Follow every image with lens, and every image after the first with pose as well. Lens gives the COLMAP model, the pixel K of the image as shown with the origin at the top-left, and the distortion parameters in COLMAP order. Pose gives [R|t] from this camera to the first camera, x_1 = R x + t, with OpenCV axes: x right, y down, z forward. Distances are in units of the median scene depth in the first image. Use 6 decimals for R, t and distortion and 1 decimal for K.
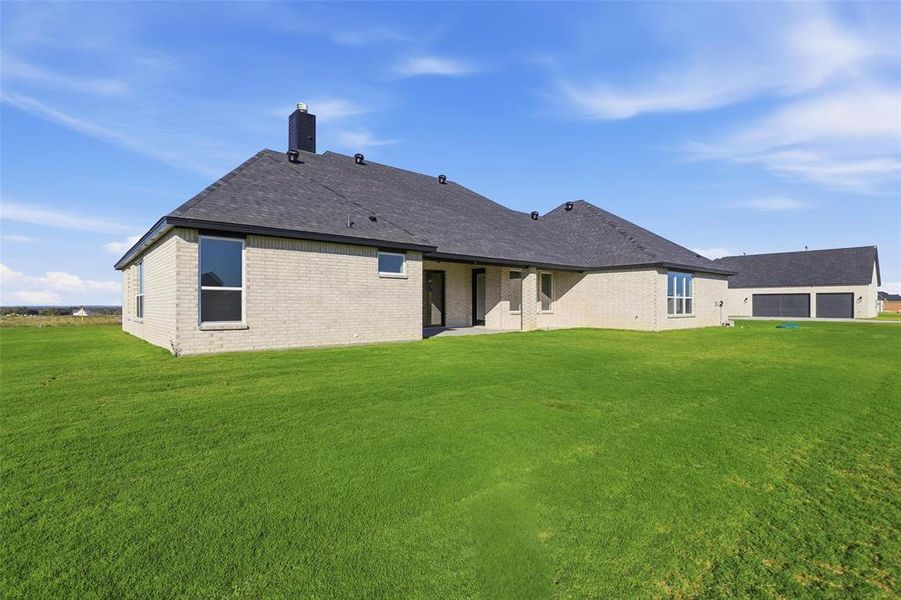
lens RADIAL K [[413.2, 0, 450.5], [0, 413.2, 300.0], [0, 0, 1]] dist [0.001002, -0.000139]
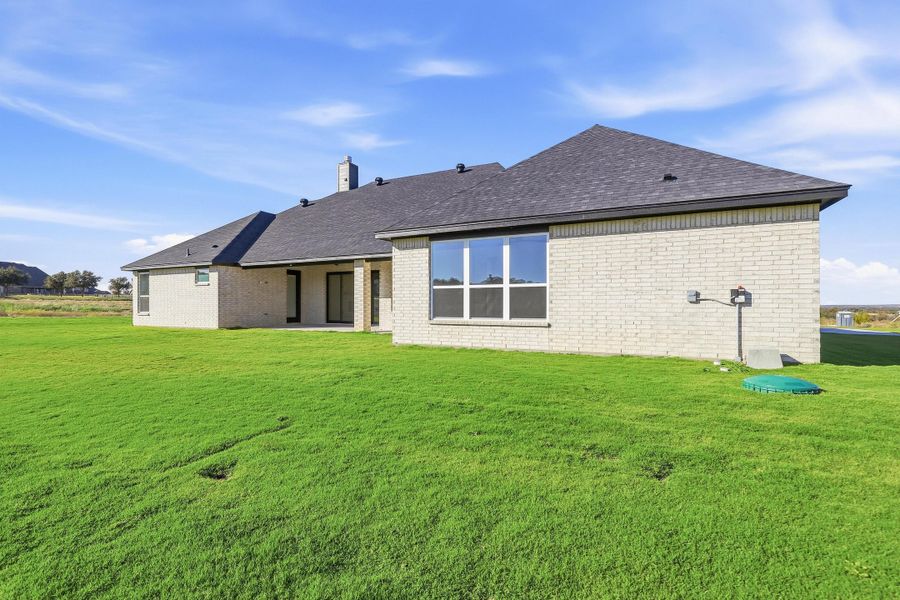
lens RADIAL K [[412.8, 0, 450.0], [0, 412.8, 300.0], [0, 0, 1]] dist [0.001002, -0.000139]
pose [[0.406622, -0.021125, -0.913352, 1.056140], [0.004891, 0.999769, -0.020947, 0.022602], [0.913583, 0.004050, 0.406631, 0.812491]]
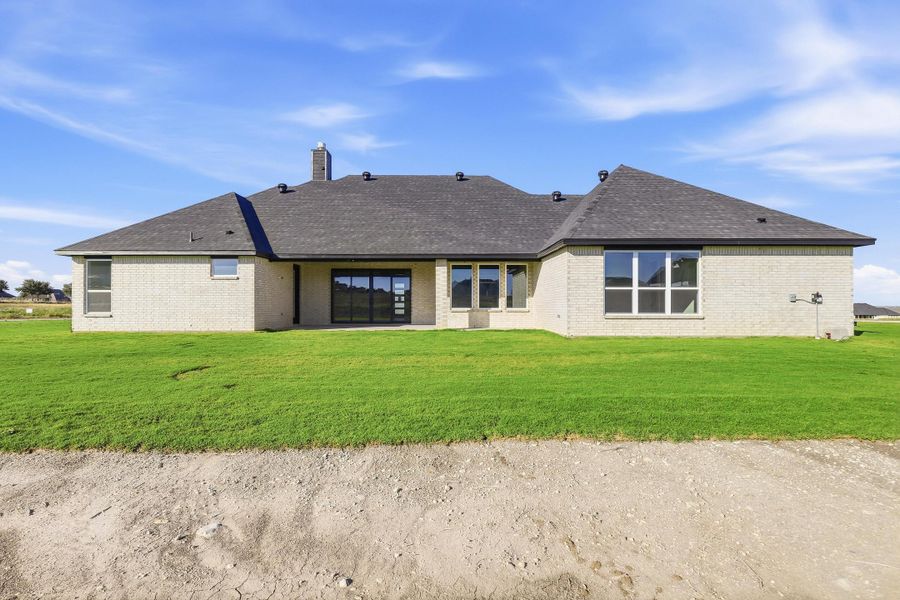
lens RADIAL K [[412.8, 0, 450.0], [0, 412.8, 300.0], [0, 0, 1]] dist [0.001002, -0.000139]
pose [[0.767040, -0.018521, -0.641332, 0.774147], [0.007125, 0.999768, -0.020351, 0.024690], [0.641560, 0.011041, 0.766993, 0.332160]]
